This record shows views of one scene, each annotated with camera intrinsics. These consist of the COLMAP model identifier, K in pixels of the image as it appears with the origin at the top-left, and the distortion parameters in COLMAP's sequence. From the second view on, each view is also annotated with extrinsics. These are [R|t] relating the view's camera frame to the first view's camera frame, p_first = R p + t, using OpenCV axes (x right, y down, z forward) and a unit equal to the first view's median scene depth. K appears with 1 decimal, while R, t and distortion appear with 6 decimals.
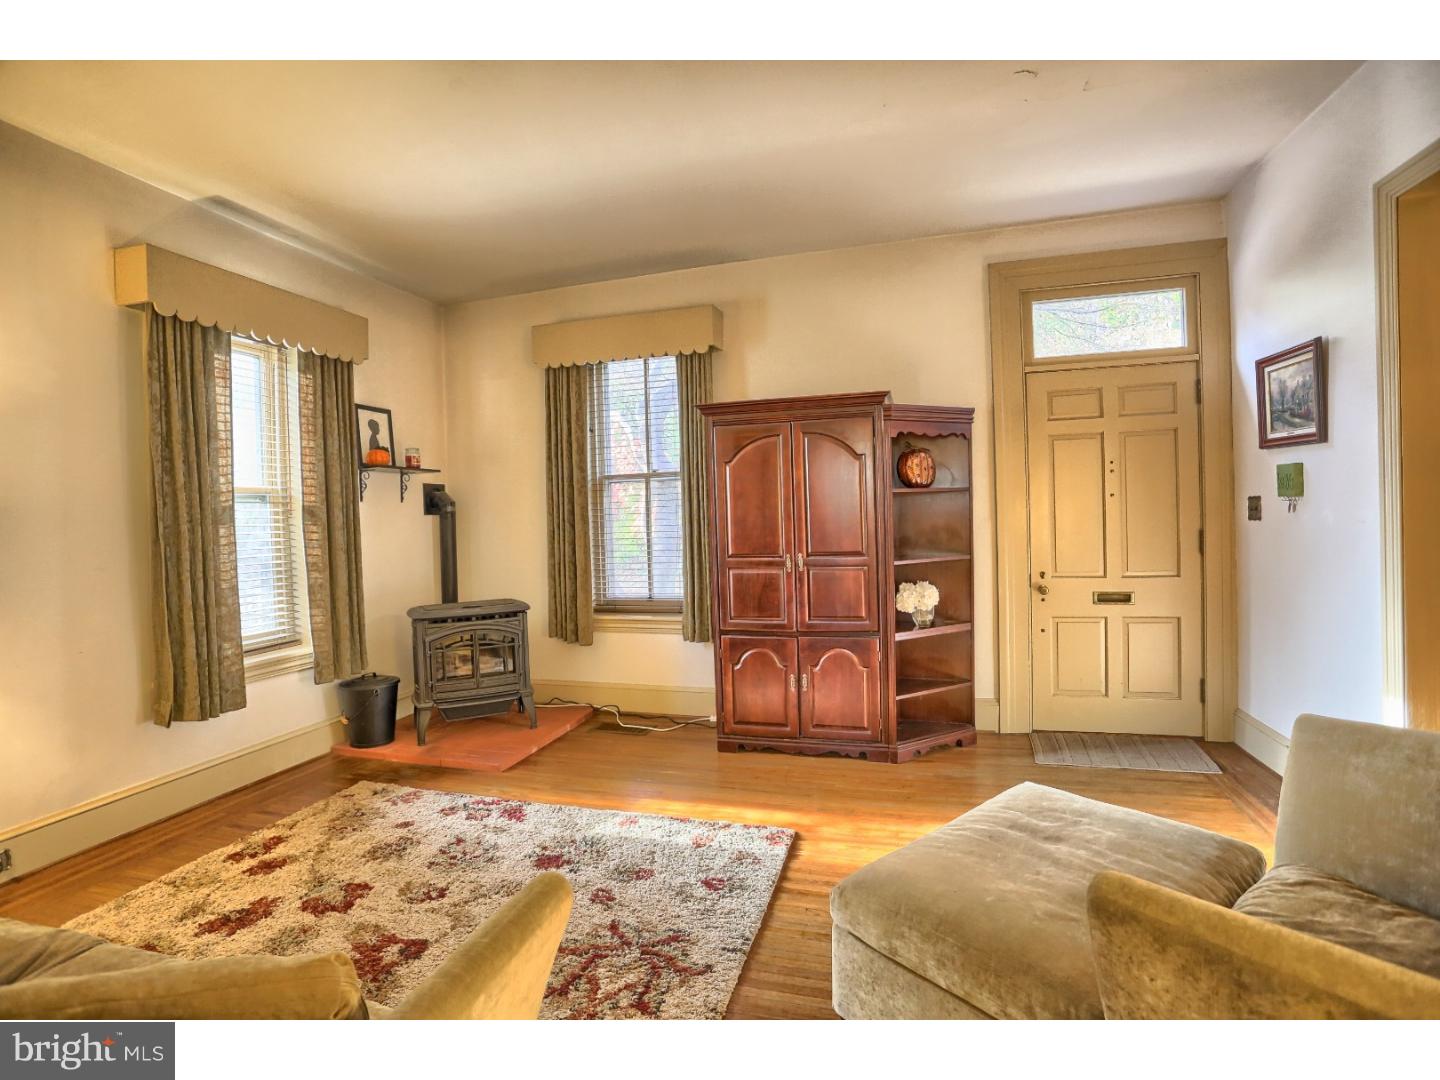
lens RADIAL K [[699.1, 0, 721.5], [0, 699.1, 535.5], [0, 0, 1]] dist [-0.081466, 0.040045]
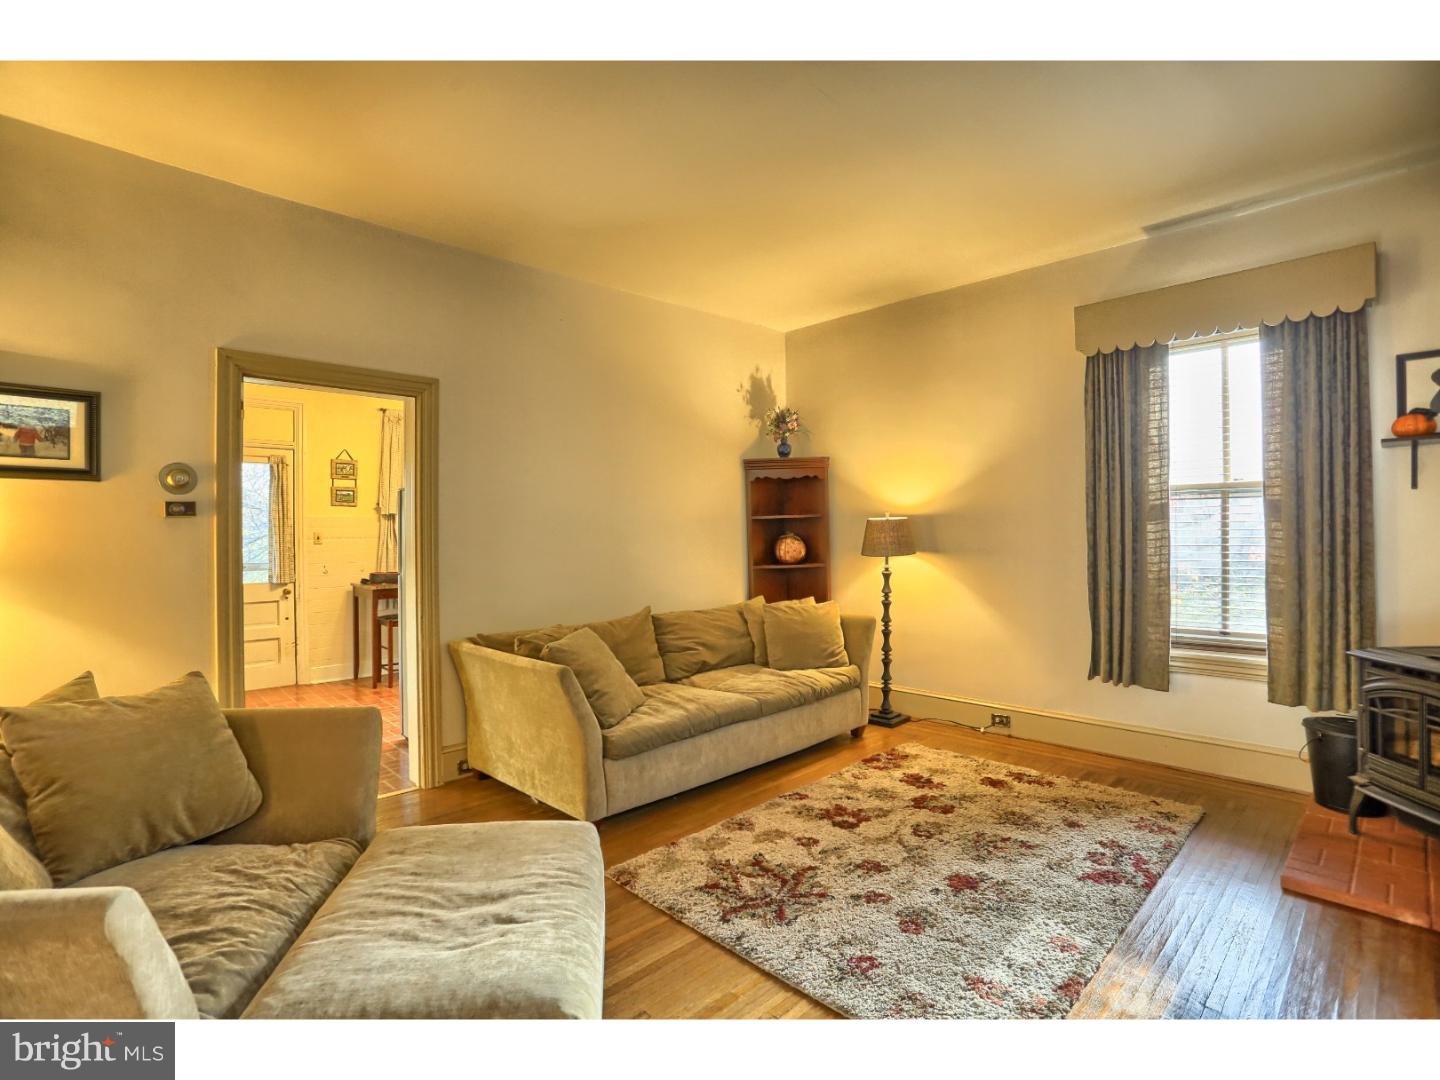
lens RADIAL K [[699.1, 0, 721.5], [0, 699.1, 535.5], [0, 0, 1]] dist [-0.081466, 0.040045]
pose [[-0.493009, 0.035133, -0.869315, 0.609979], [0.002668, 0.999241, 0.038871, -0.039474], [0.870020, 0.016844, -0.492728, 0.976813]]
